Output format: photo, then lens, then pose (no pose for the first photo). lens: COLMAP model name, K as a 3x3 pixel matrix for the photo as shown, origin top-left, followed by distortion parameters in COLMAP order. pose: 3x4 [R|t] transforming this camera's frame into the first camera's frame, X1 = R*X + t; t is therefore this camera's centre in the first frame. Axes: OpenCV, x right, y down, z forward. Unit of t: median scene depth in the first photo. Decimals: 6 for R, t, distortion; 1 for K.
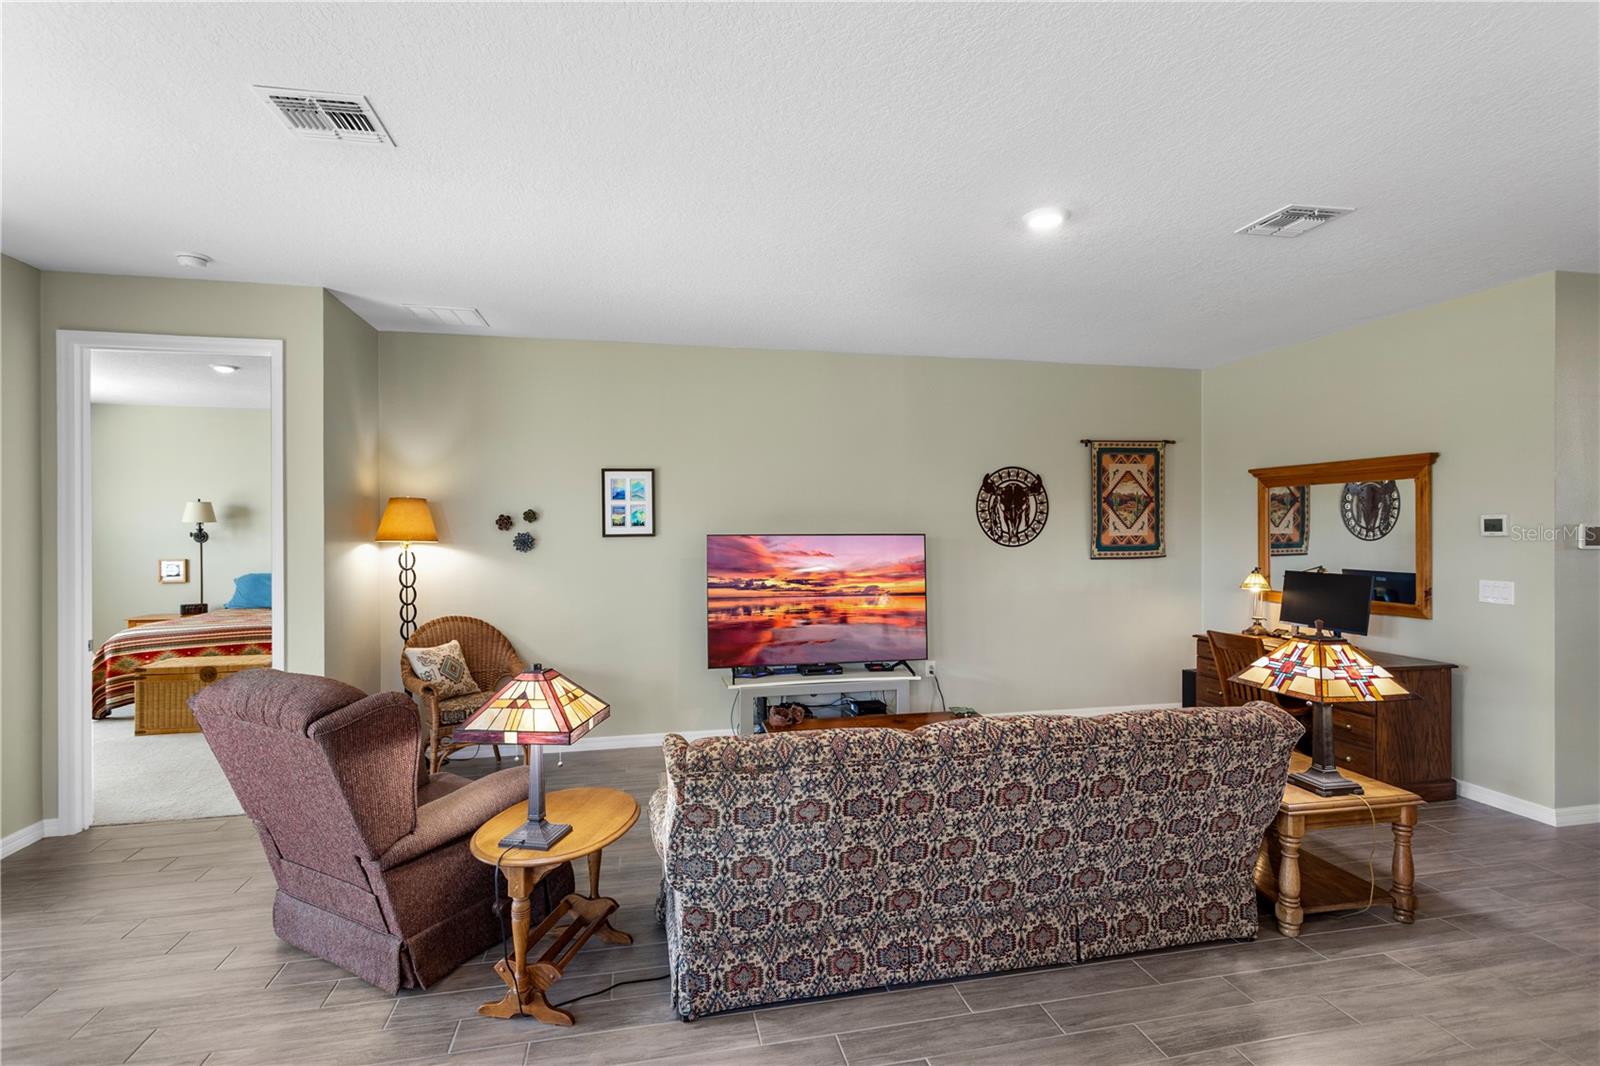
lens RADIAL K [[756.4, 0, 797.6], [0, 756.4, 532.1], [0, 0, 1]] dist [0.000226, 0.005051]
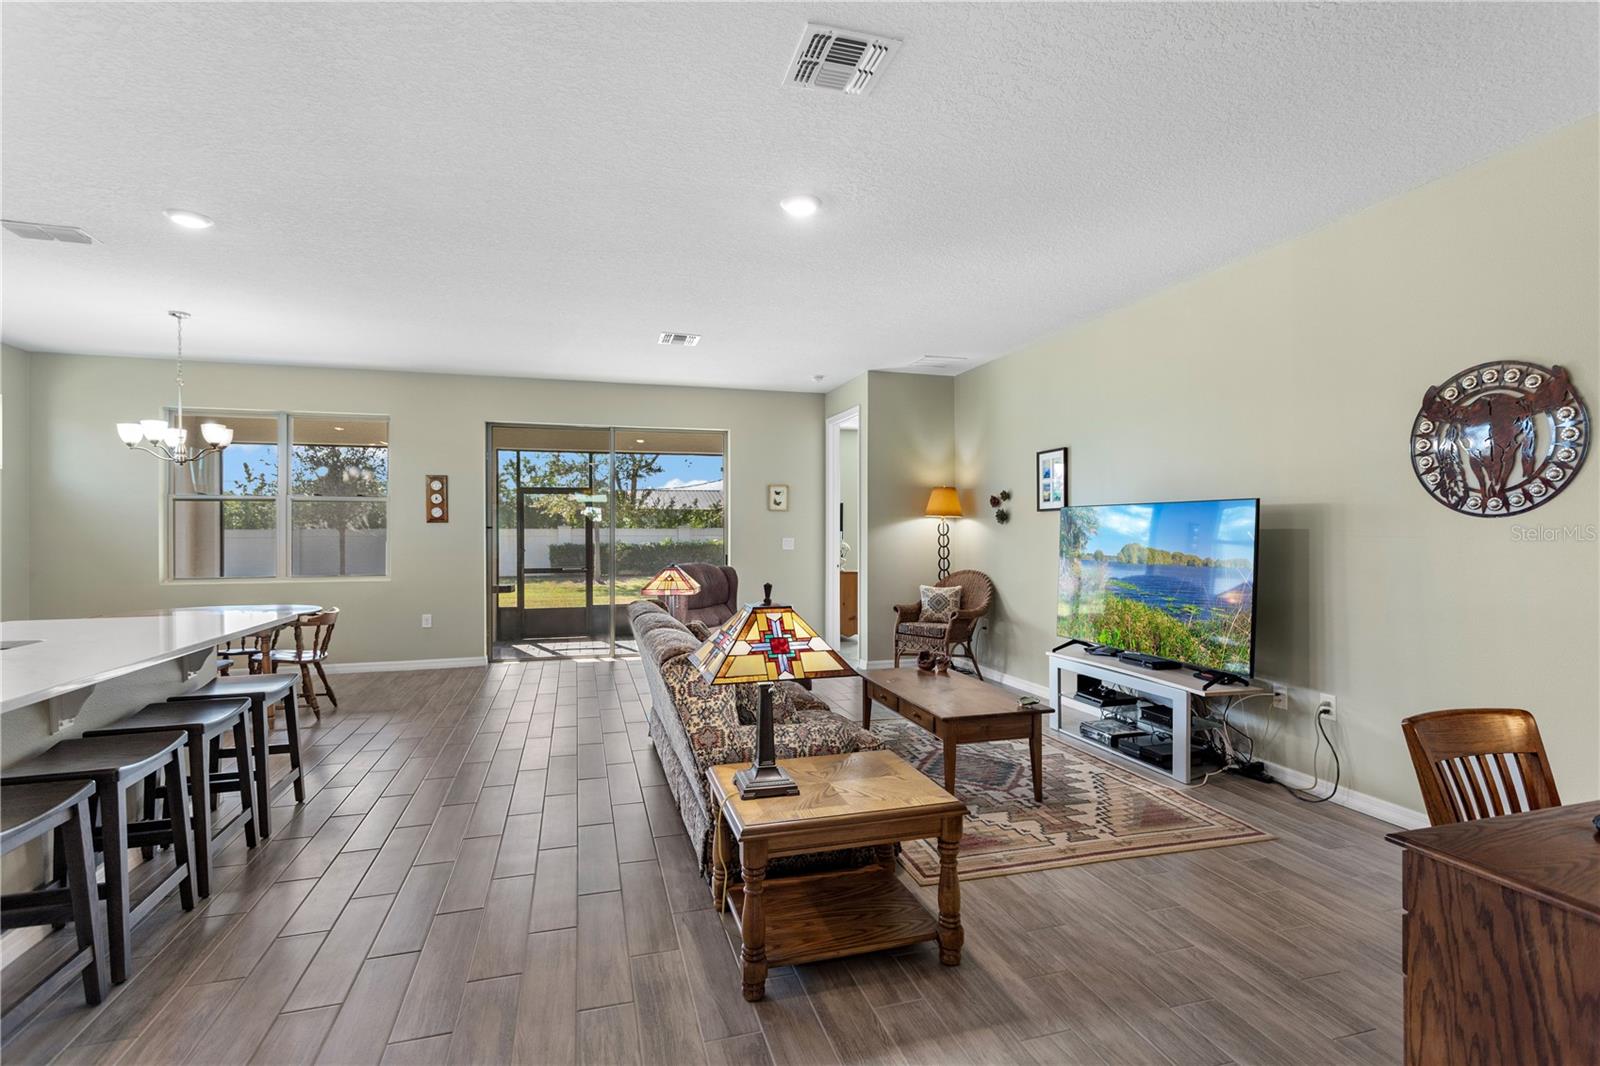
lens RADIAL K [[756.4, 0, 805.9], [0, 756.4, 530.3], [0, 0, 1]] dist [0.000226, 0.005051]
pose [[0.082860, 0.005455, -0.996546, 0.861528], [-0.002049, 0.999984, 0.005304, 0.030022], [0.996559, 0.001602, 0.082870, 0.549996]]
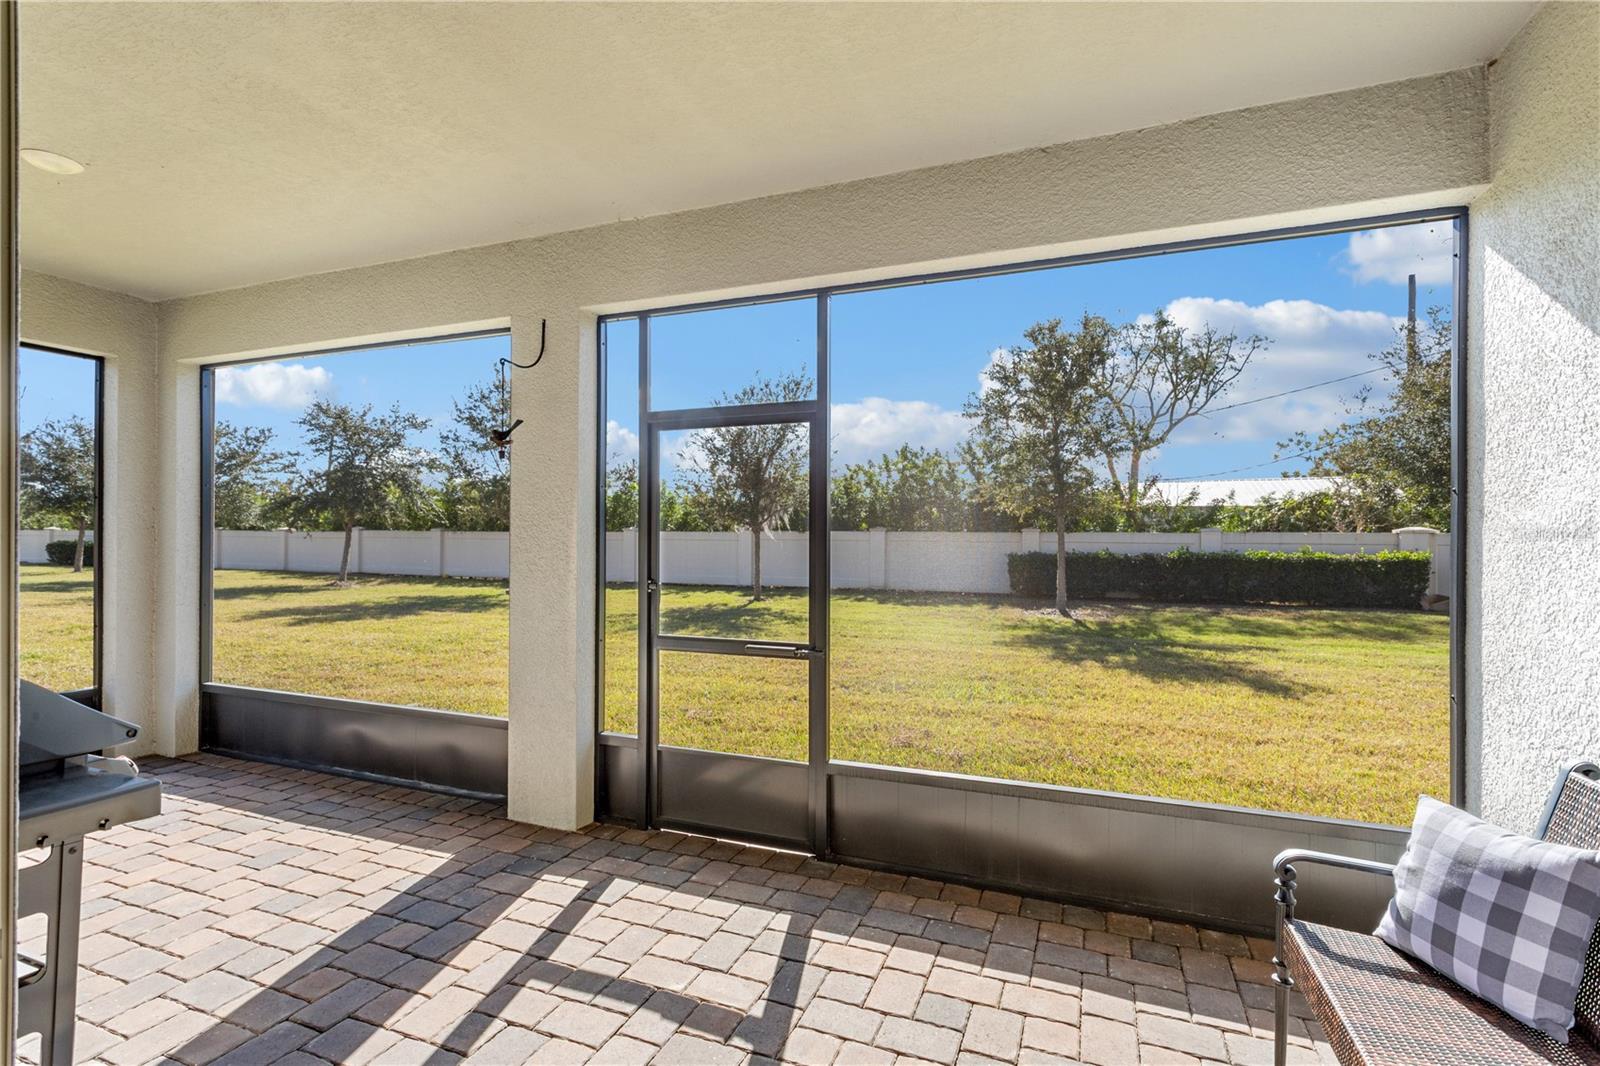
lens RADIAL K [[756.4, 0, 791.5], [0, 756.4, 527.8], [0, 0, 1]] dist [0.000226, 0.005051]
pose [[-0.560547, -0.005103, -0.828107, -0.629232], [-0.006842, 0.999975, -0.001530, 0.041455], [0.828094, 0.004808, -0.560568, 0.493099]]
